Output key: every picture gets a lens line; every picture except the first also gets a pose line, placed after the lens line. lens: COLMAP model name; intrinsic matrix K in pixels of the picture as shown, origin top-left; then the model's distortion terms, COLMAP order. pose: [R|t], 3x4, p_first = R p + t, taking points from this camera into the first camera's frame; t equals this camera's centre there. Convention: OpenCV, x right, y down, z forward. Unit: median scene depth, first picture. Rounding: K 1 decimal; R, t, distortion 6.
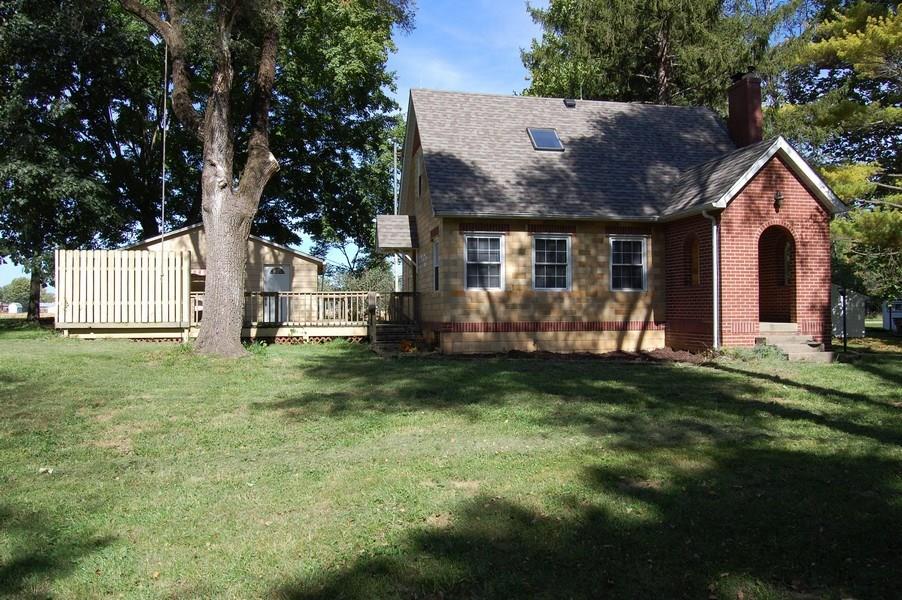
lens RADIAL K [[705.9, 0, 451.0], [0, 705.9, 300.0], [0, 0, 1]] dist [-0.068740, 0.006868]
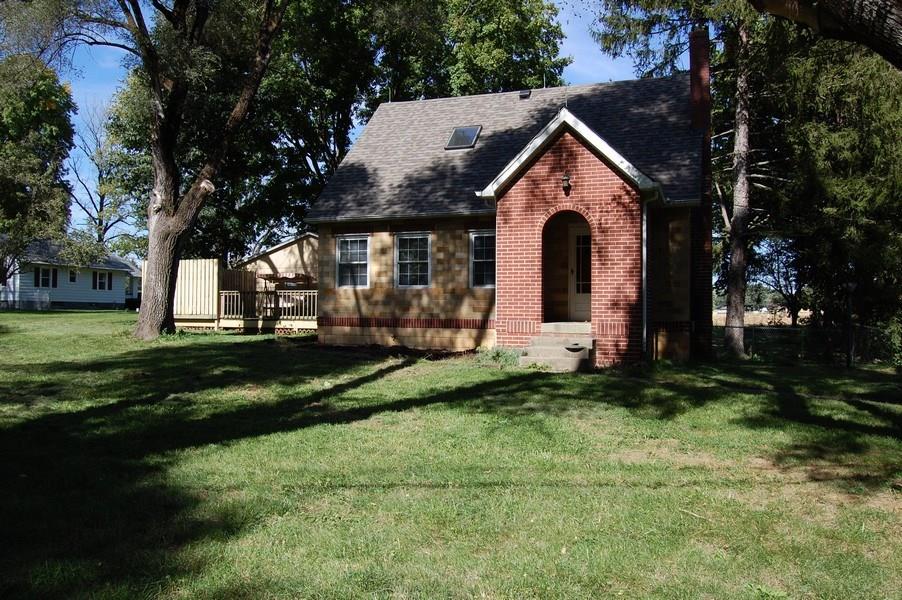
lens RADIAL K [[705.9, 0, 451.0], [0, 705.9, 300.0], [0, 0, 1]] dist [-0.068740, 0.006868]
pose [[0.845682, 0.001719, -0.533684, 0.747026], [-0.002665, 0.999996, -0.001001, 0.005270], [0.533680, 0.002269, 0.845683, 0.162639]]
